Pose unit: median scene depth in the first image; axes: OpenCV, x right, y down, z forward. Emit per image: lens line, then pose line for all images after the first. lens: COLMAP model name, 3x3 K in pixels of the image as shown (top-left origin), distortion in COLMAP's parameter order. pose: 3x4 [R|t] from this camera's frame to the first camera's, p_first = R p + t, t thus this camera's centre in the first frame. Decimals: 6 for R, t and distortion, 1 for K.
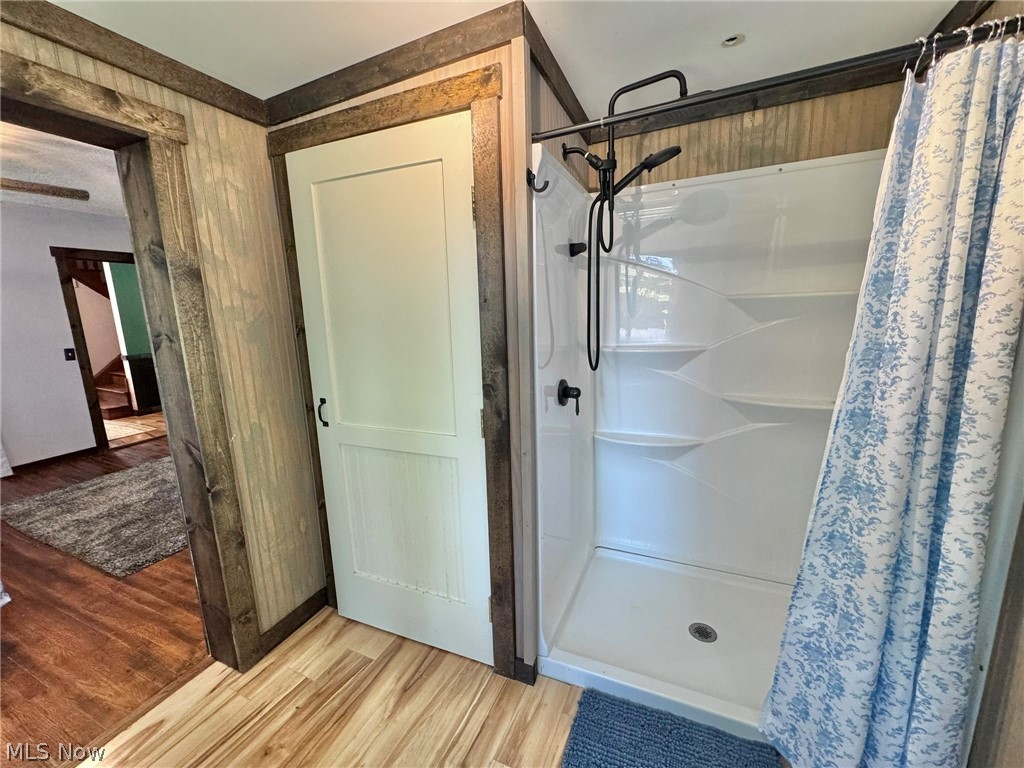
lens RADIAL K [[407.2, 0, 511.0], [0, 407.2, 383.8], [0, 0, 1]] dist [-0.003217, -0.000153]
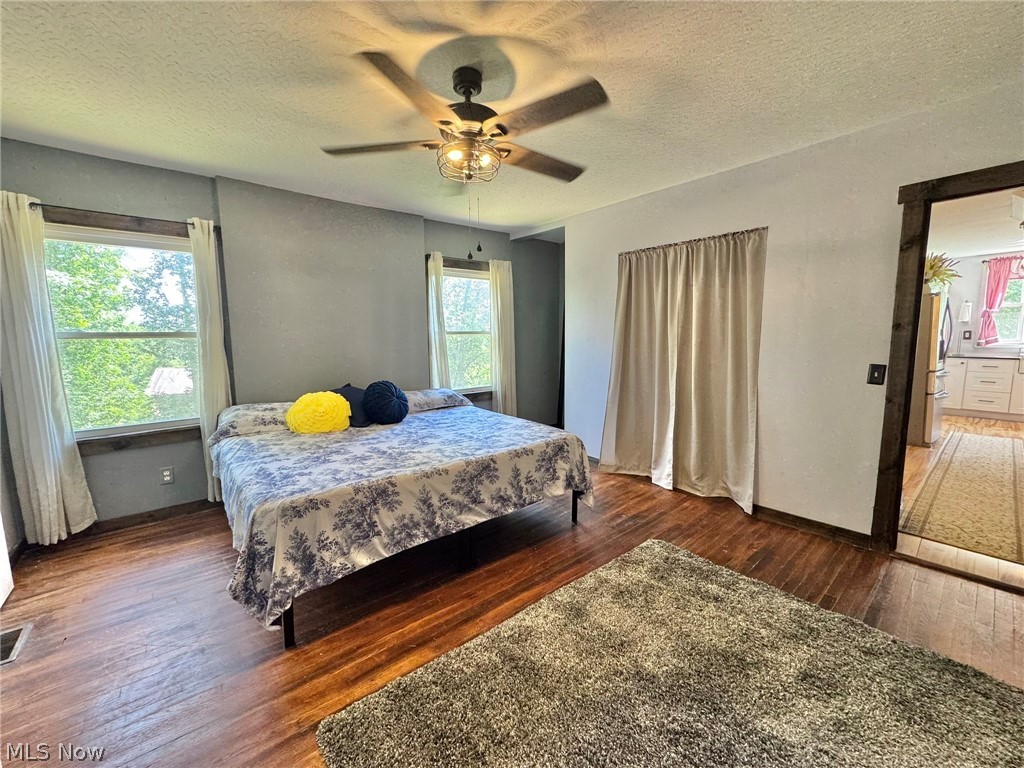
lens RADIAL K [[407.2, 0, 511.0], [0, 407.2, 383.8], [0, 0, 1]] dist [-0.003217, -0.000153]
pose [[-0.437442, 0.146117, -0.887296, -0.333275], [-0.132206, 0.965538, 0.224181, -0.121616], [0.889475, 0.215372, -0.403050, 0.771675]]
